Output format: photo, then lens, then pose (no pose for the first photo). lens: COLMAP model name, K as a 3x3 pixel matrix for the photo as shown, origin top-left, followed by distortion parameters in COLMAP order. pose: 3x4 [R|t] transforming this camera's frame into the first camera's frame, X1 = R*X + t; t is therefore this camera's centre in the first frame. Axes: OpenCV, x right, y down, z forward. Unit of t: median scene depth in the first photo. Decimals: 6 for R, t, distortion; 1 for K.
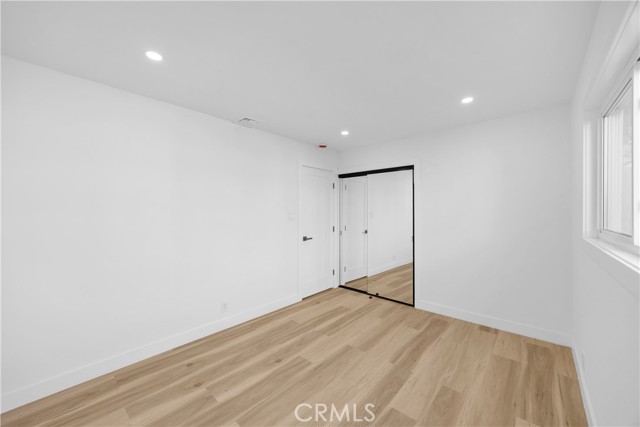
lens RADIAL K [[242.2, 0, 317.3], [0, 242.2, 213.6], [0, 0, 1]] dist [0.000125, 0.000031]
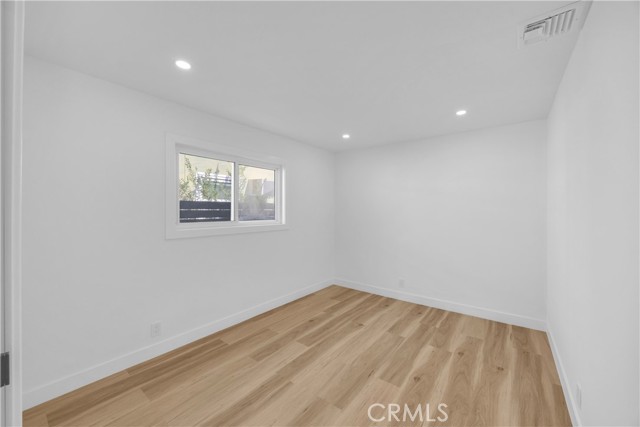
lens RADIAL K [[242.2, 0, 317.3], [0, 242.2, 213.6], [0, 0, 1]] dist [0.000125, 0.000031]
pose [[-0.997889, -0.000667, -0.064939, 0.292724], [-0.002003, 0.999788, 0.020502, -0.022657], [0.064911, 0.020589, -0.997679, 2.034523]]
